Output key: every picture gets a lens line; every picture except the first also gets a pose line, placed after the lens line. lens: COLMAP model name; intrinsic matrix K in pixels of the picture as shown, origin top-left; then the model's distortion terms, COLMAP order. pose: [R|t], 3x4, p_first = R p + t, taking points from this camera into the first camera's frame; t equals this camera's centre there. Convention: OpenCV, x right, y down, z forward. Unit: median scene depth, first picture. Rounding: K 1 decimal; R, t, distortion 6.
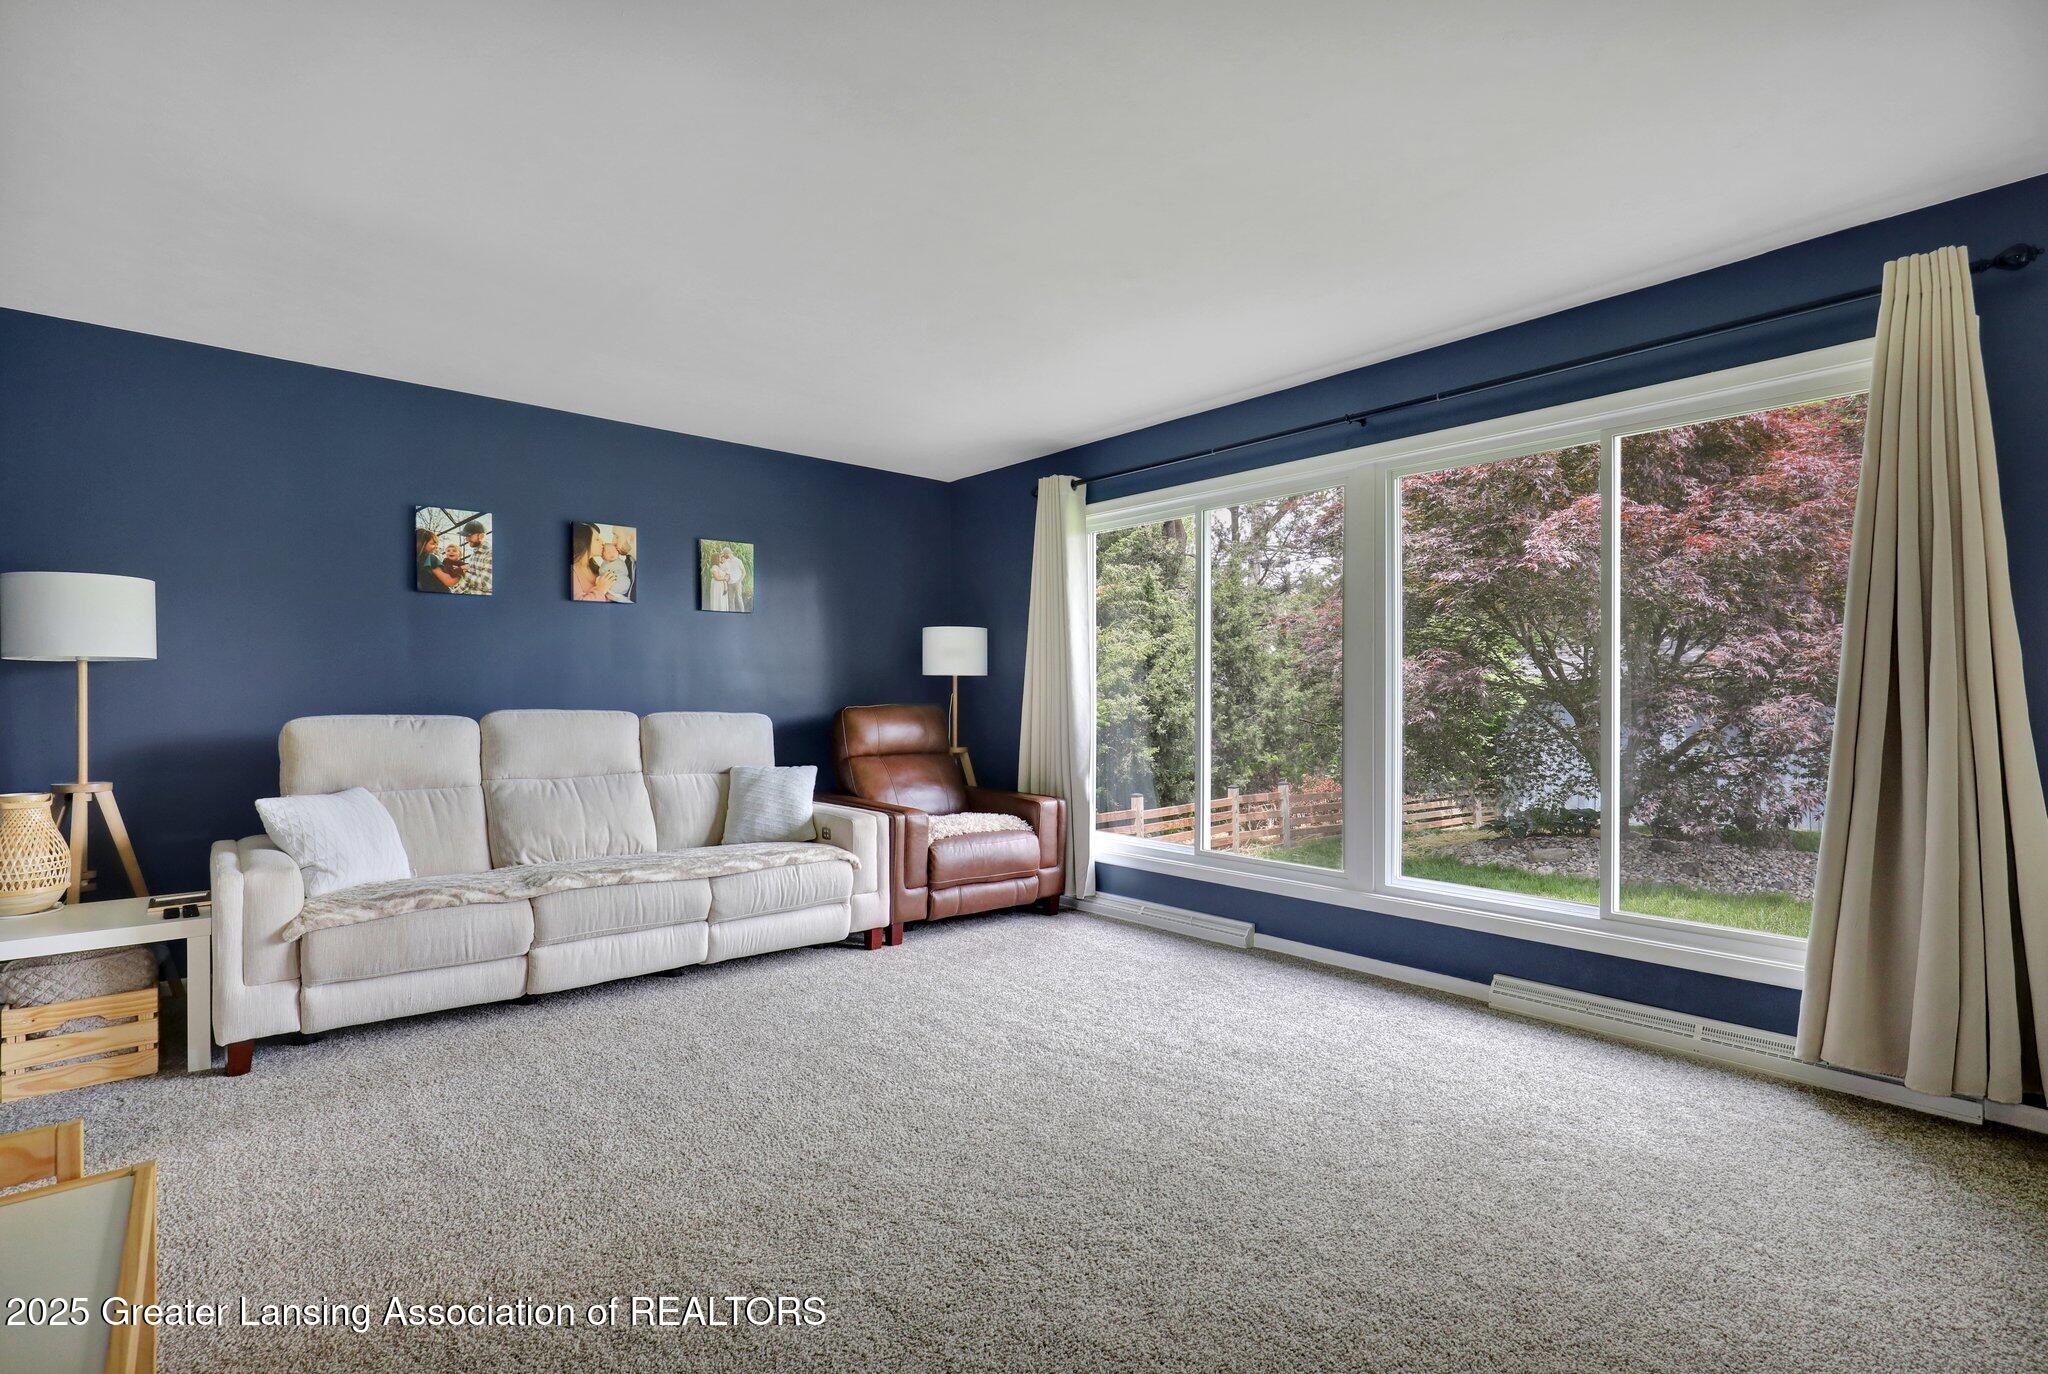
lens RADIAL K [[942.1, 0, 1012.7], [0, 942.1, 699.0], [0, 0, 1]] dist [0.001170, 0.000658]
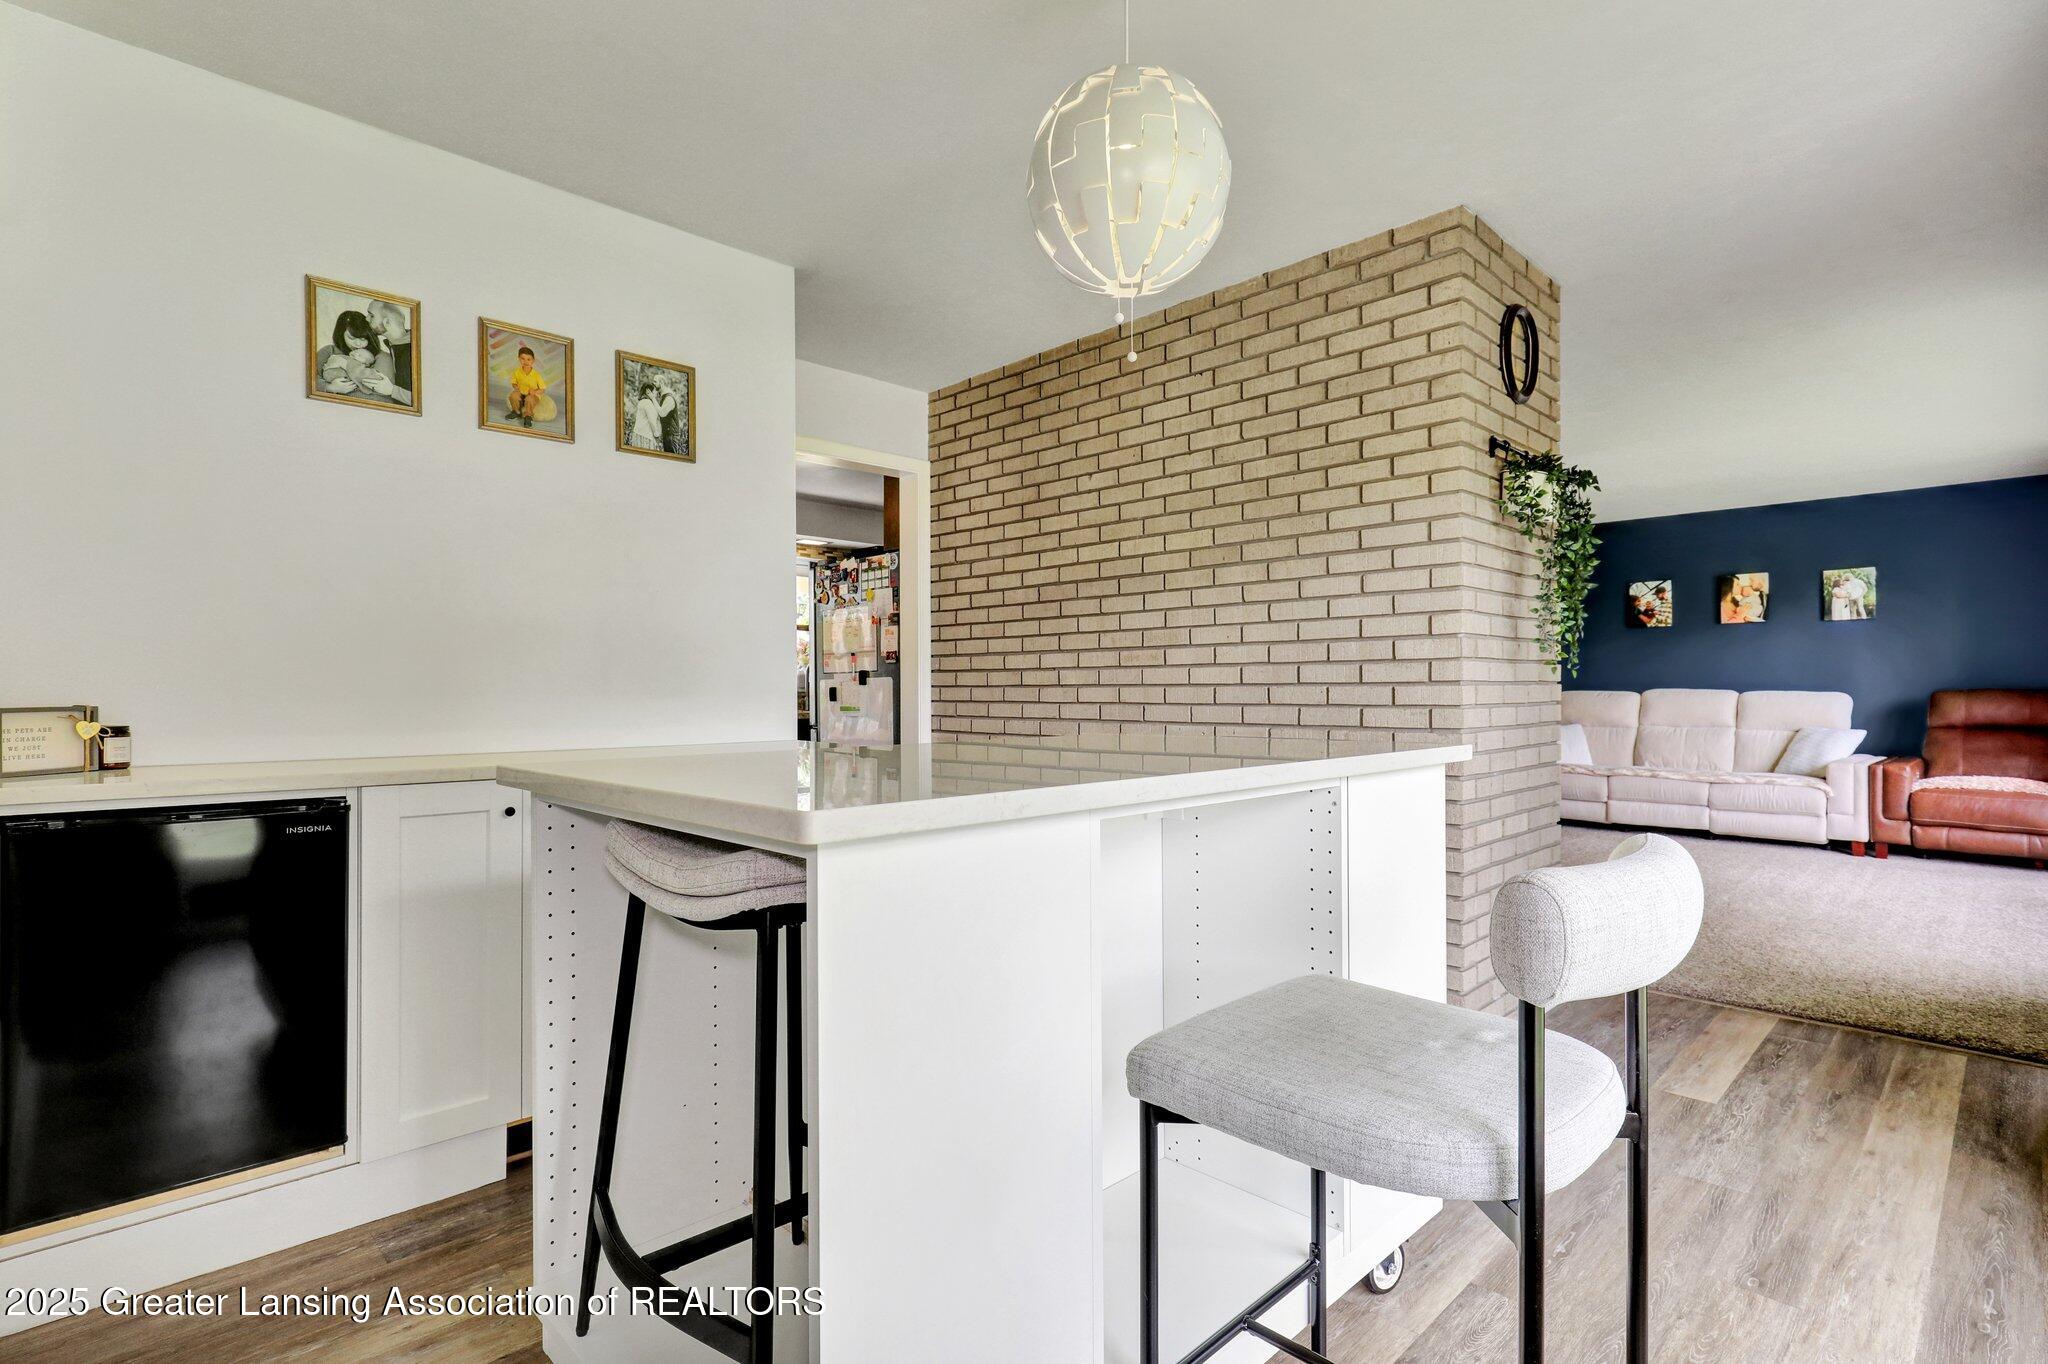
lens RADIAL K [[990.7, 0, 1013.9], [0, 990.7, 691.0], [0, 0, 1]] dist [-0.003345, 0.000183]
pose [[0.059095, 0.005030, -0.998240, 1.281836], [0.003150, 0.999981, 0.005225, 0.001136], [0.998247, -0.003453, 0.059078, -0.372223]]
